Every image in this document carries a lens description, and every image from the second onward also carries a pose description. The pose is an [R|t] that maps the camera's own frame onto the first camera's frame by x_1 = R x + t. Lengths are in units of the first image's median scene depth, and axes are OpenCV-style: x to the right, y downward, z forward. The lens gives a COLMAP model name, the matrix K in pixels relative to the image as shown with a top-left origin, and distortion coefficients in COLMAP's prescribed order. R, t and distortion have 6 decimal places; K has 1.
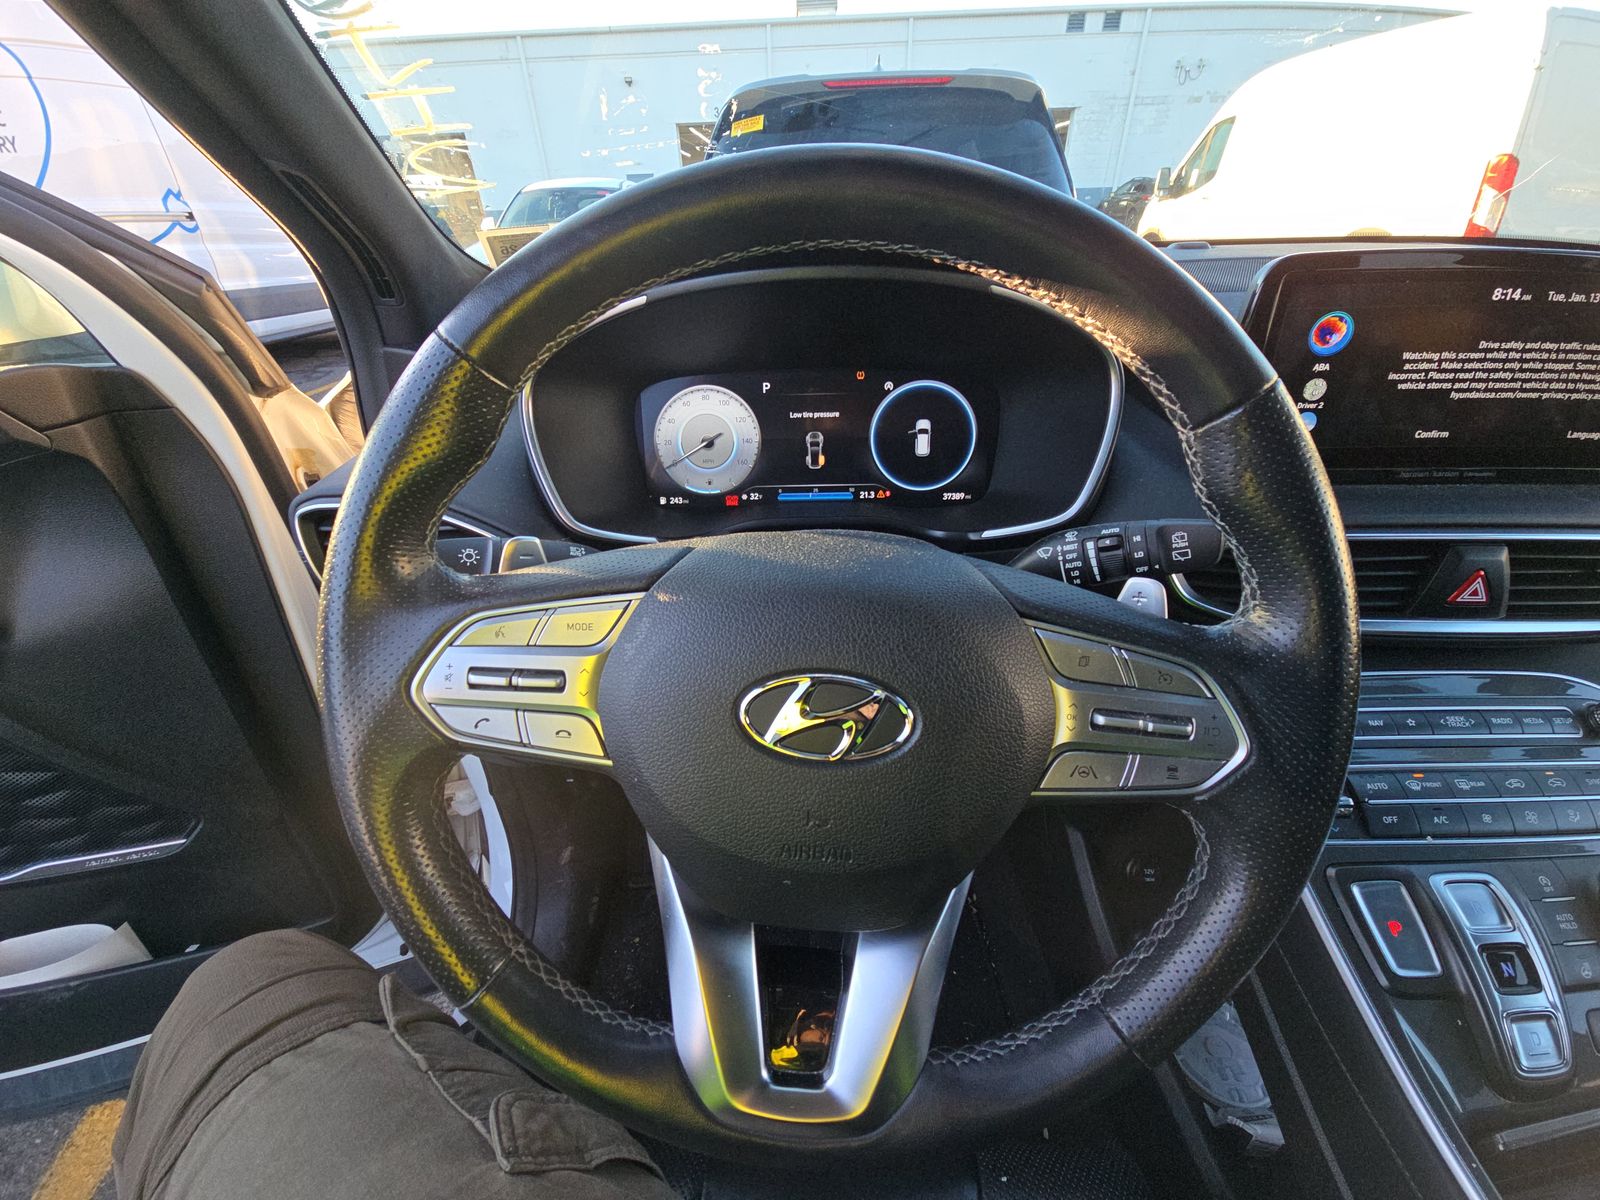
lens RADIAL K [[645.4, 0, 794.4], [0, 645.4, 599.5], [0, 0, 1]] dist [0.003272, -0.000848]
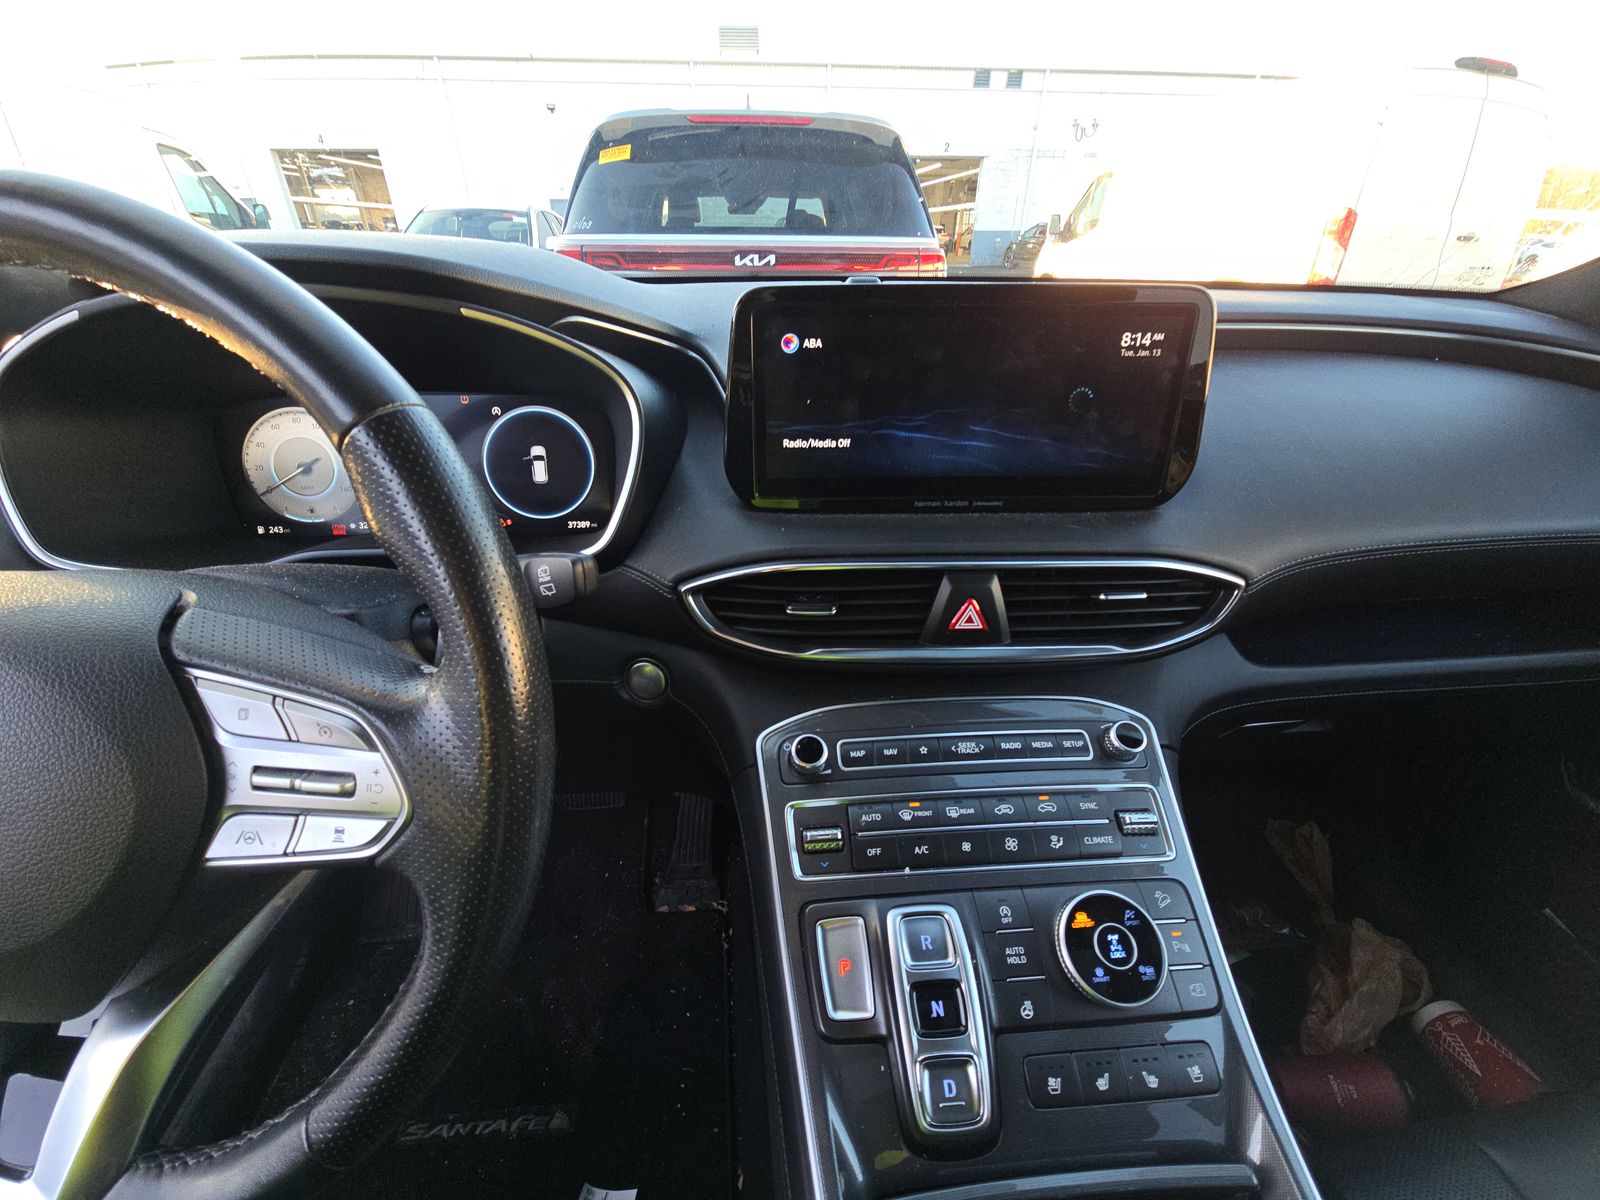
lens RADIAL K [[645.4, 0, 791.7], [0, 645.4, 598.5], [0, 0, 1]] dist [0.003272, -0.000848]
pose [[0.995533, -0.013525, 0.093445, 0.474910], [0.017065, 0.999162, -0.037190, -0.007686], [-0.092864, 0.038618, 0.994930, 0.011110]]
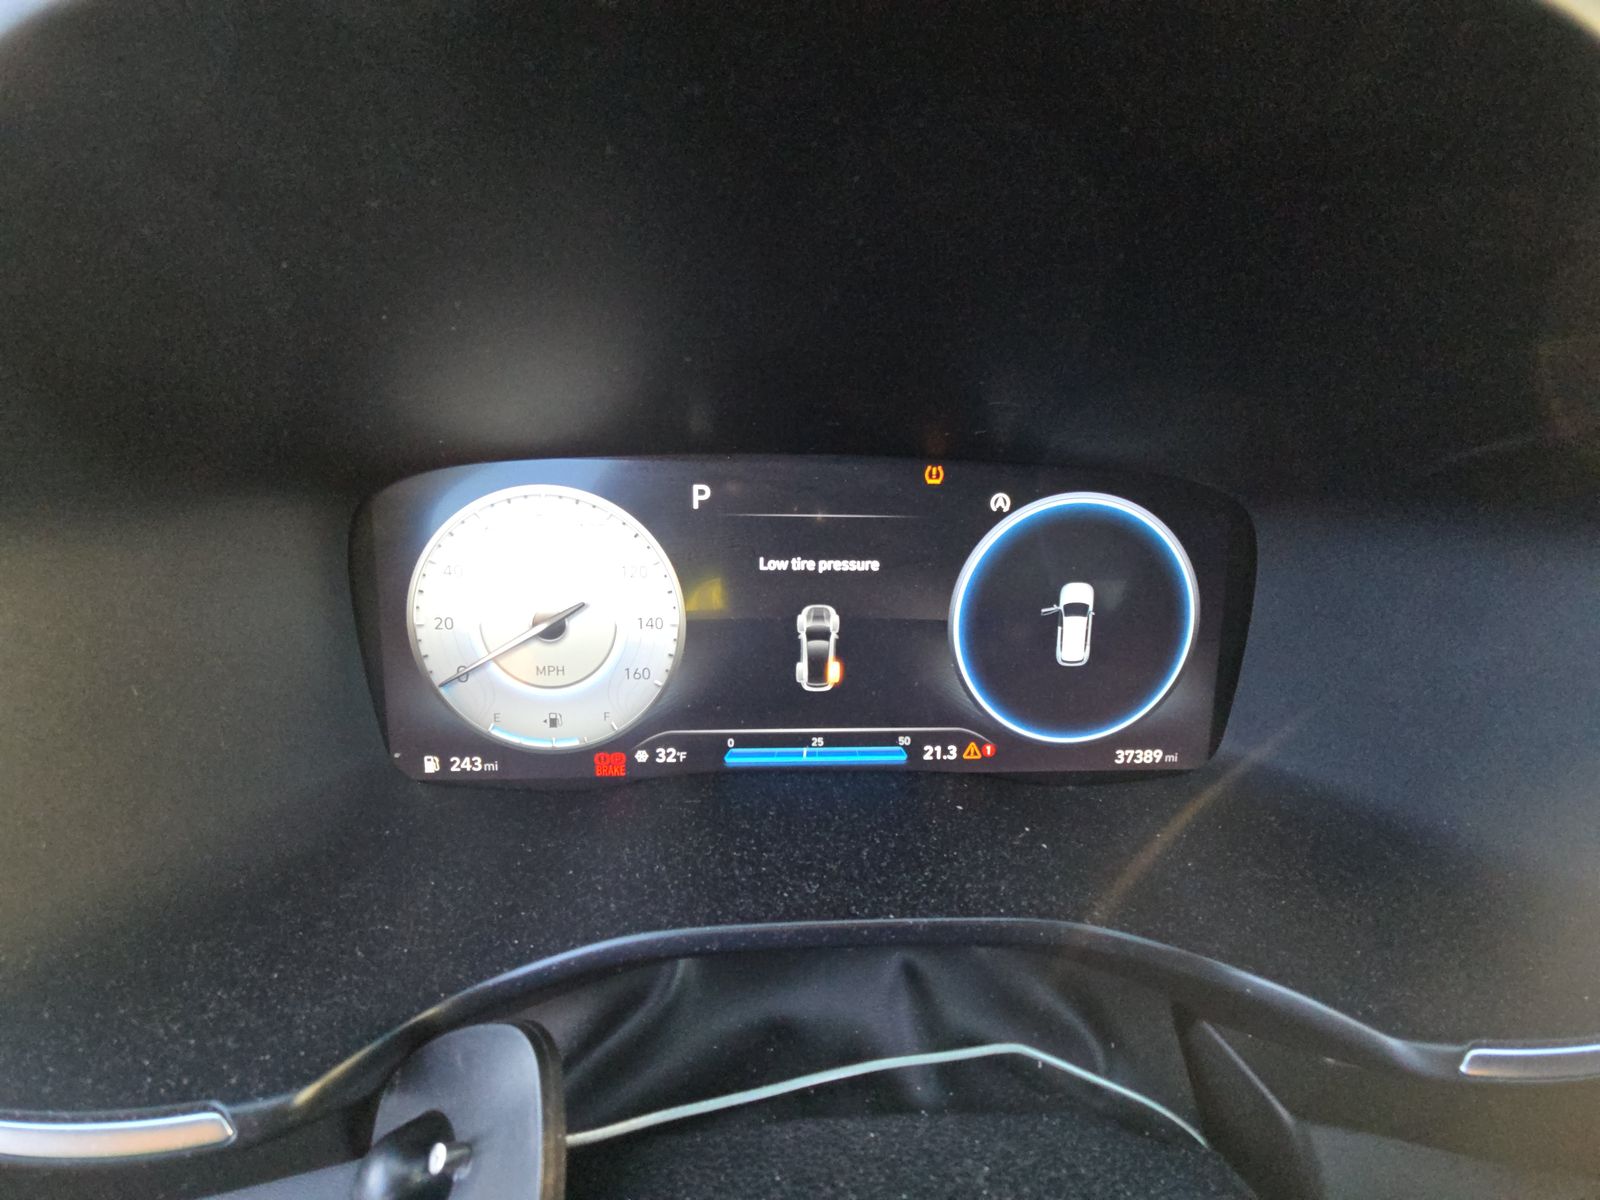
lens RADIAL K [[645.4, 0, 797.3], [0, 645.4, 609.1], [0, 0, 1]] dist [0.003272, -0.000848]
pose [[0.995828, 0.016294, 0.089784, -0.018284], [-0.007278, 0.994977, -0.099843, -0.213796], [-0.090960, 0.098773, 0.990944, 0.590160]]
